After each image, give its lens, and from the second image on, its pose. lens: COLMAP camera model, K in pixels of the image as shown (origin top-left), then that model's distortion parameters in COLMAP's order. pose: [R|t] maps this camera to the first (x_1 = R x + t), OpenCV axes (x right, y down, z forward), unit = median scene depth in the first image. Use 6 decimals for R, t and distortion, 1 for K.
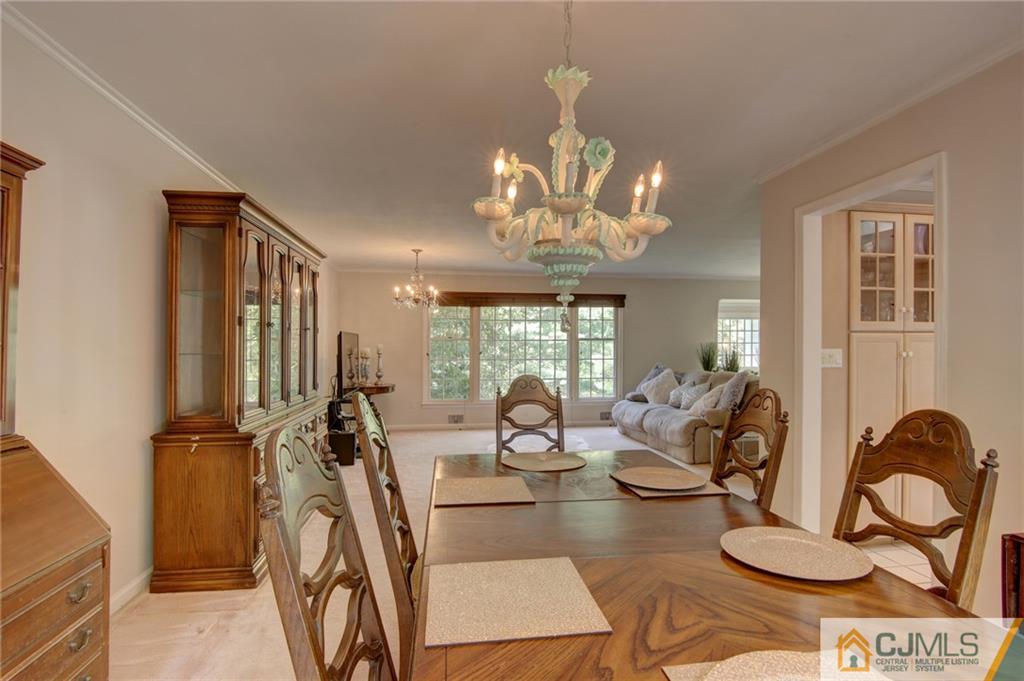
lens RADIAL K [[502.5, 0, 514.1], [0, 502.5, 344.2], [0, 0, 1]] dist [-0.014639, -0.000796]
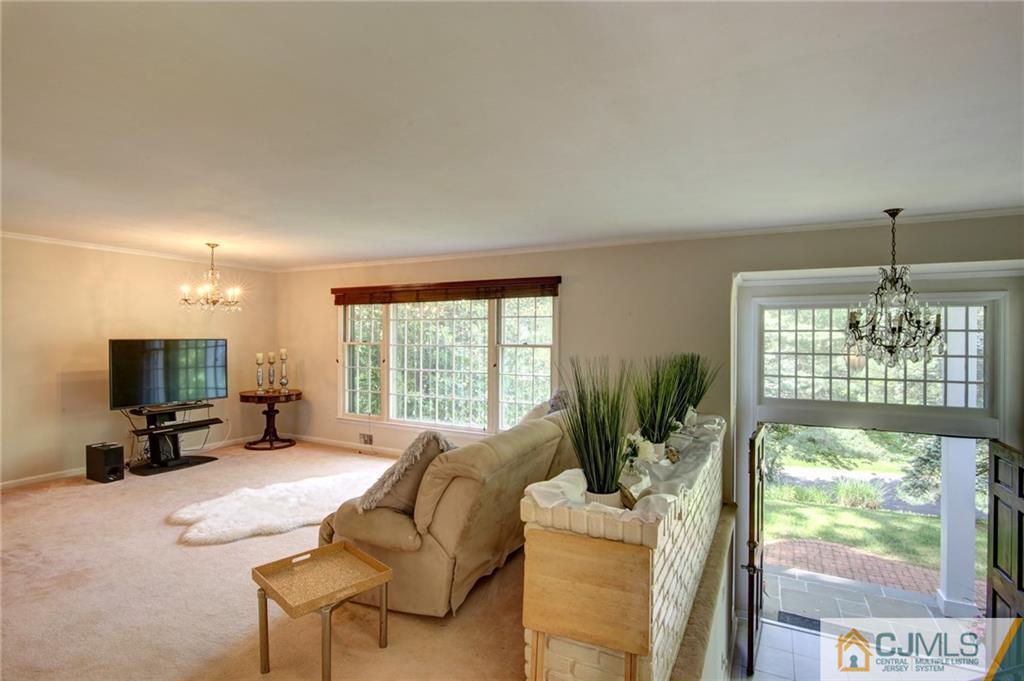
lens RADIAL K [[502.5, 0, 509.7], [0, 502.5, 337.2], [0, 0, 1]] dist [-0.014639, -0.000796]
pose [[0.803342, 0.008129, -0.595462, 0.562971], [-0.006968, 0.999967, 0.004250, -0.025415], [0.595477, 0.000736, 0.803372, 0.465861]]
